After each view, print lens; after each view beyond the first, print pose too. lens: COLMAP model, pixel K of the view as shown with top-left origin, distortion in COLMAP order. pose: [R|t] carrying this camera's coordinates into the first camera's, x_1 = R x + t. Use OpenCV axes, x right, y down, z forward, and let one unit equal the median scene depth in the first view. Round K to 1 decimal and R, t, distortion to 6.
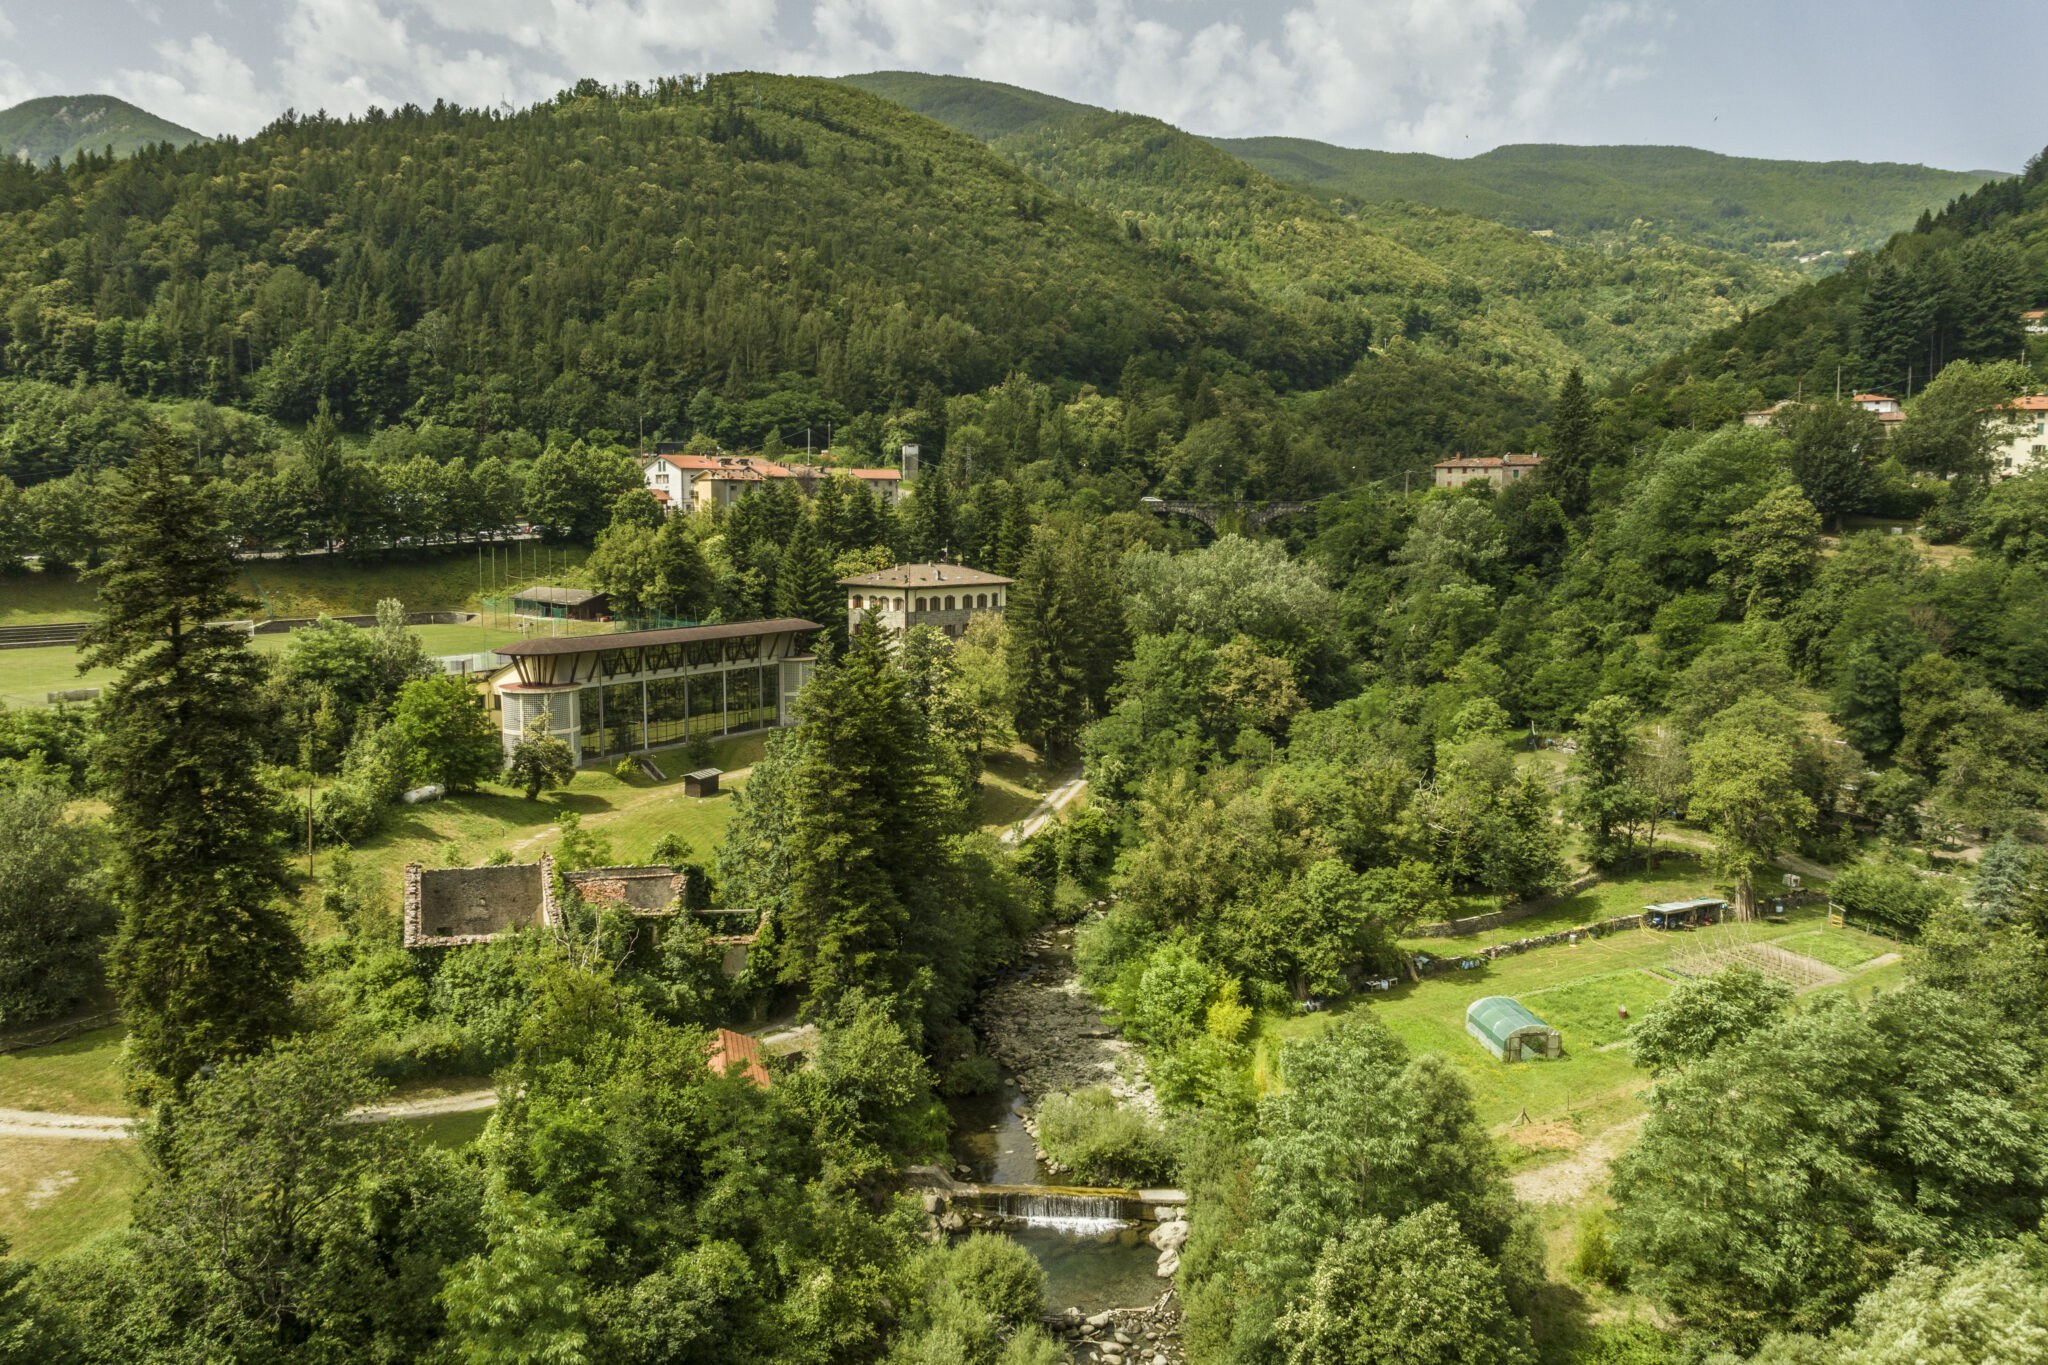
lens RADIAL K [[1443.3, 0, 1019.5], [0, 1443.3, 680.3], [0, 0, 1]] dist [-0.049158, 0.021166]
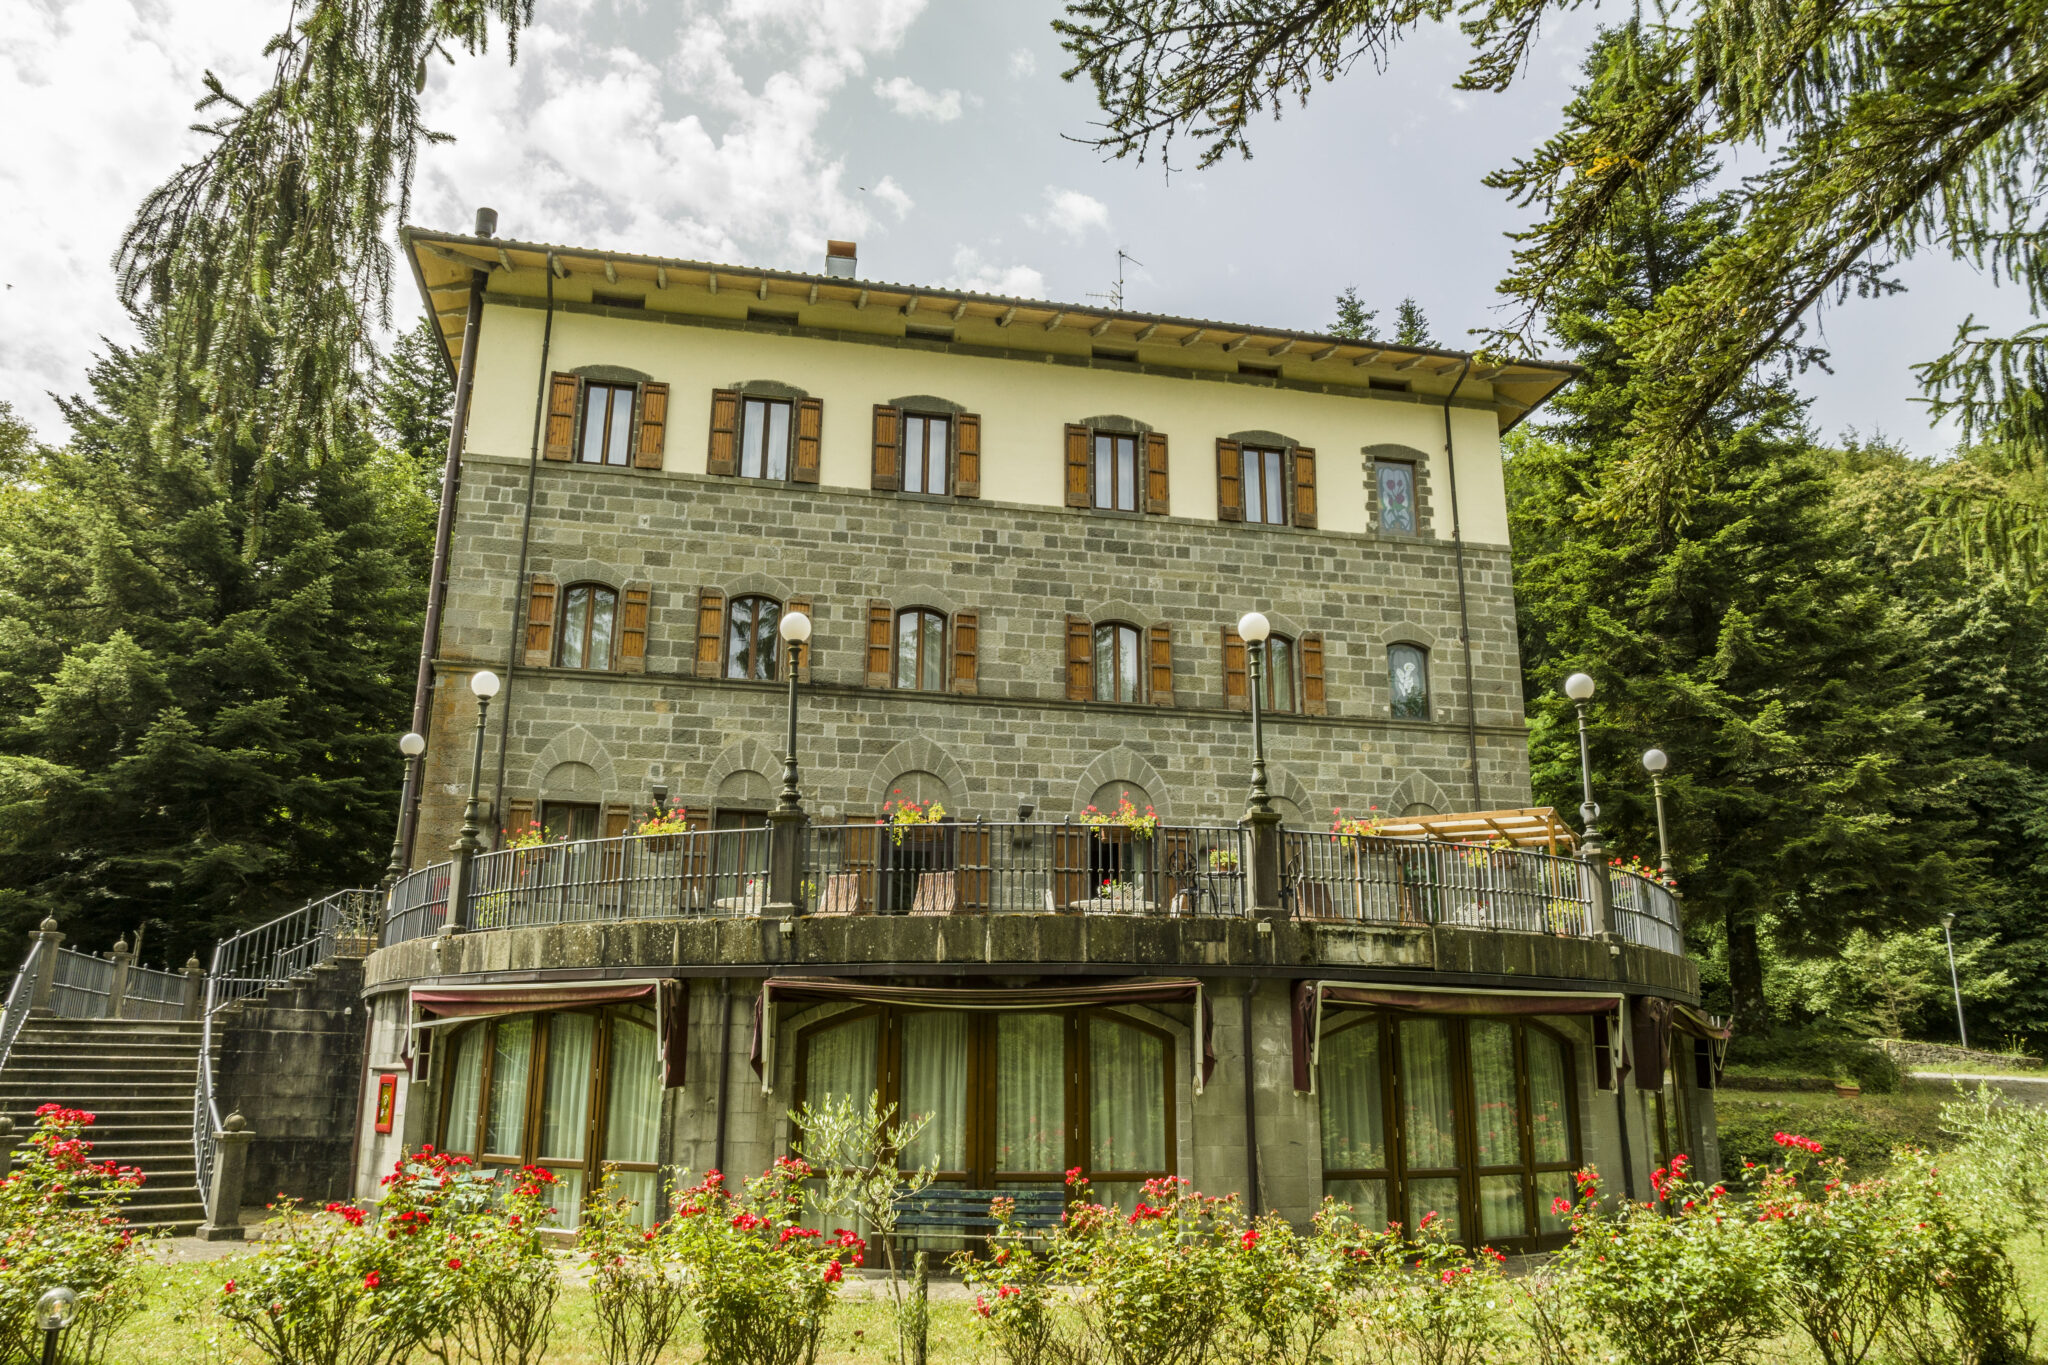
lens RADIAL K [[1443.3, 0, 1029.3], [0, 1443.3, 685.0], [0, 0, 1]] dist [-0.049158, 0.021166]
pose [[0.796265, -0.161807, -0.582906, 0.028238], [-0.071008, 0.931905, -0.355684, 0.011257], [0.600766, 0.324609, 0.730554, 0.777367]]
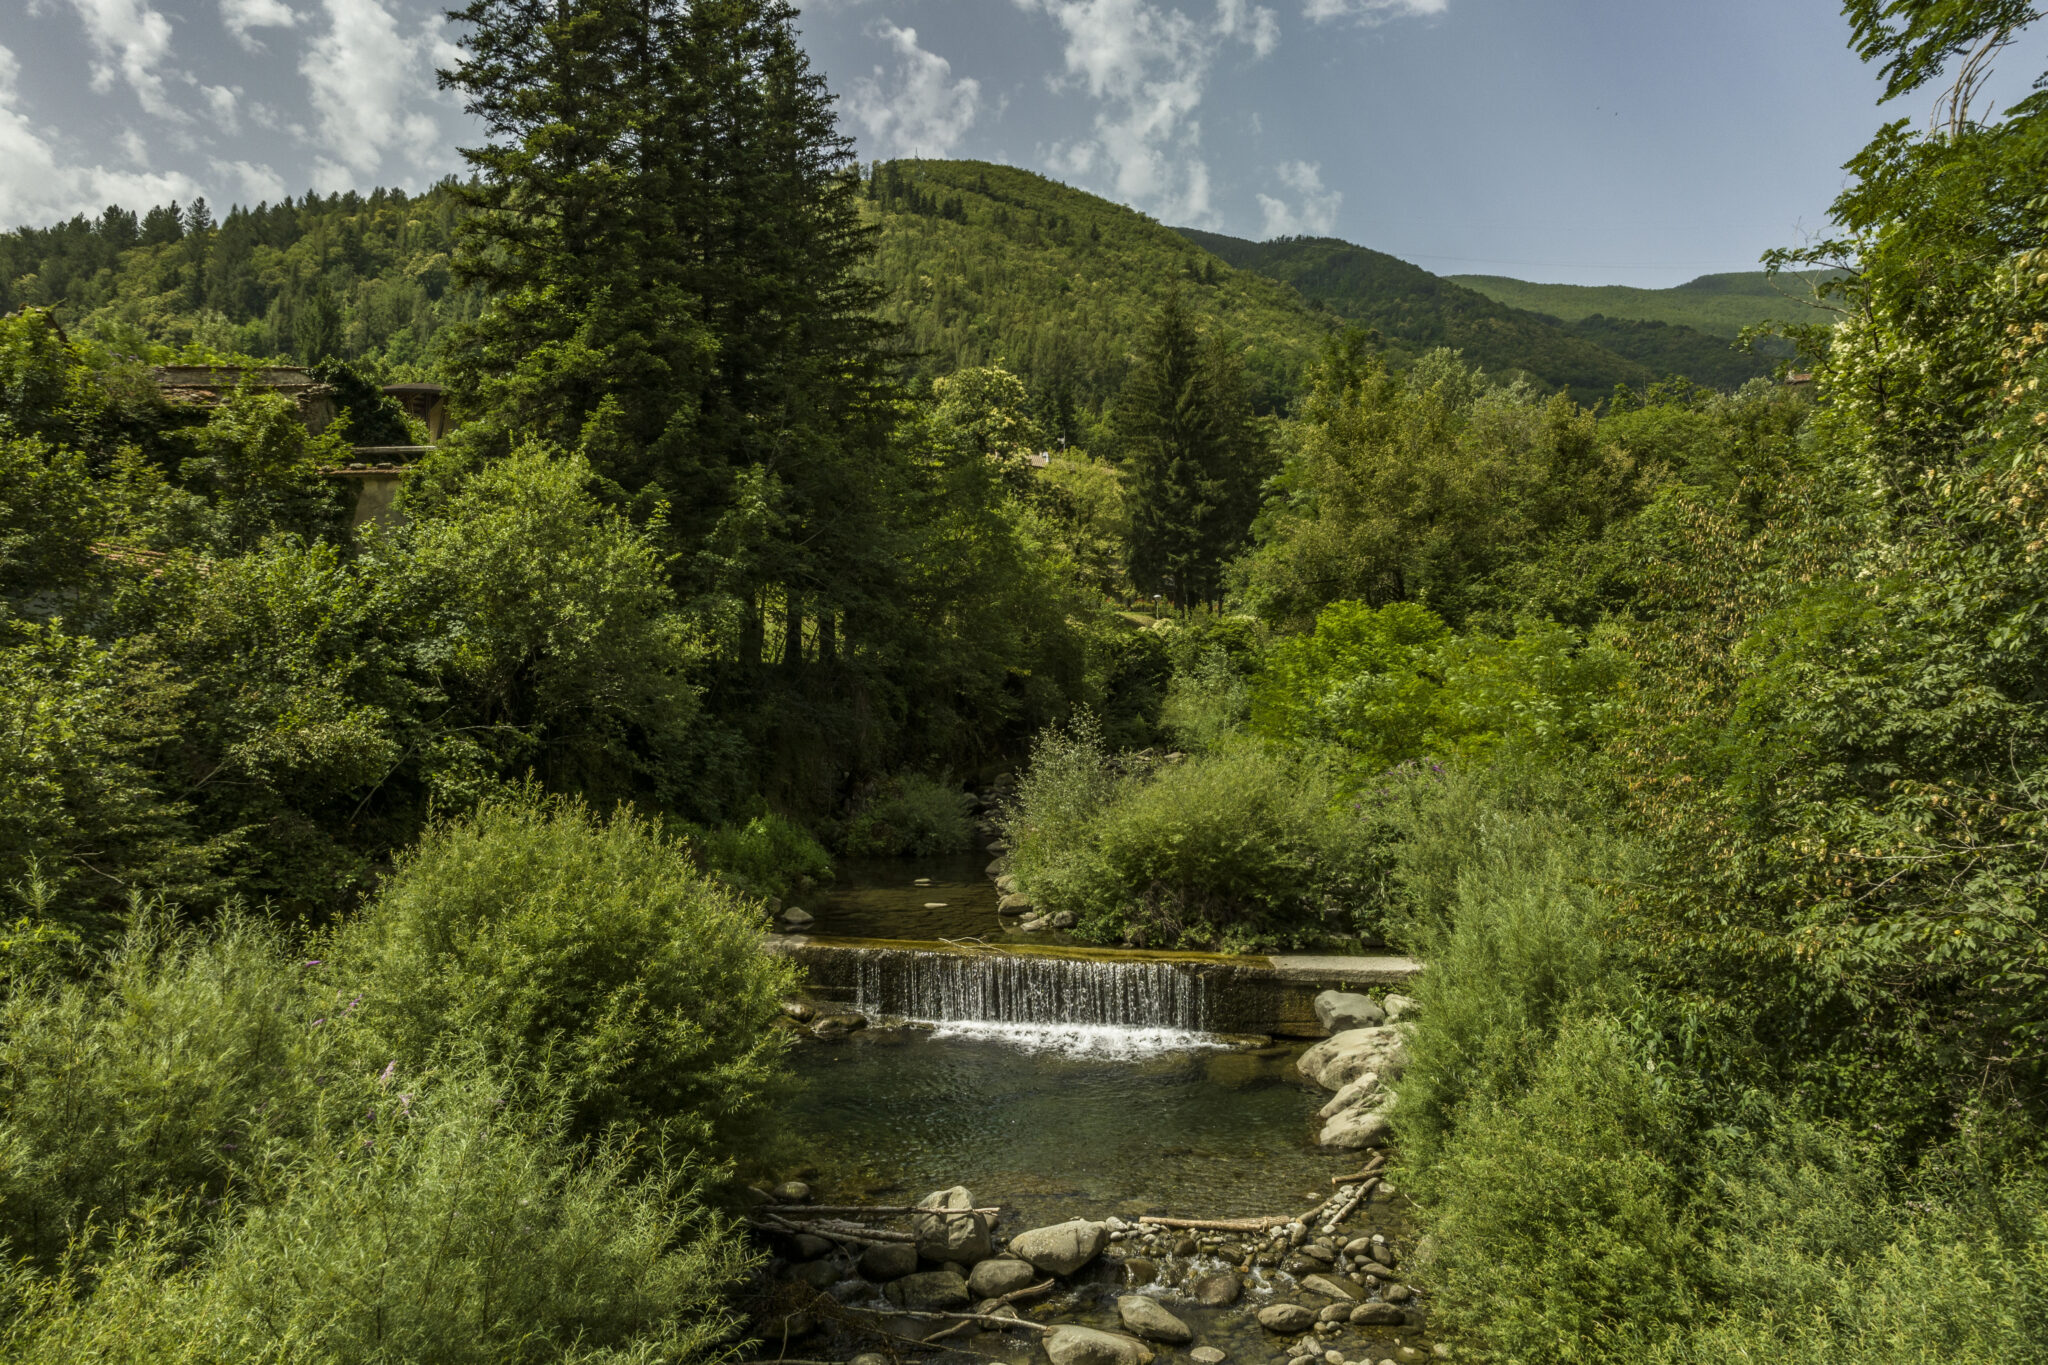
lens RADIAL K [[1443.3, 0, 1020.4], [0, 1443.3, 695.6], [0, 0, 1]] dist [-0.049158, 0.021166]
pose [[0.991774, -0.000928, -0.128001, 0.022355], [-0.011557, 0.995241, -0.096758, 0.106916], [0.127482, 0.097442, 0.987043, 0.212895]]
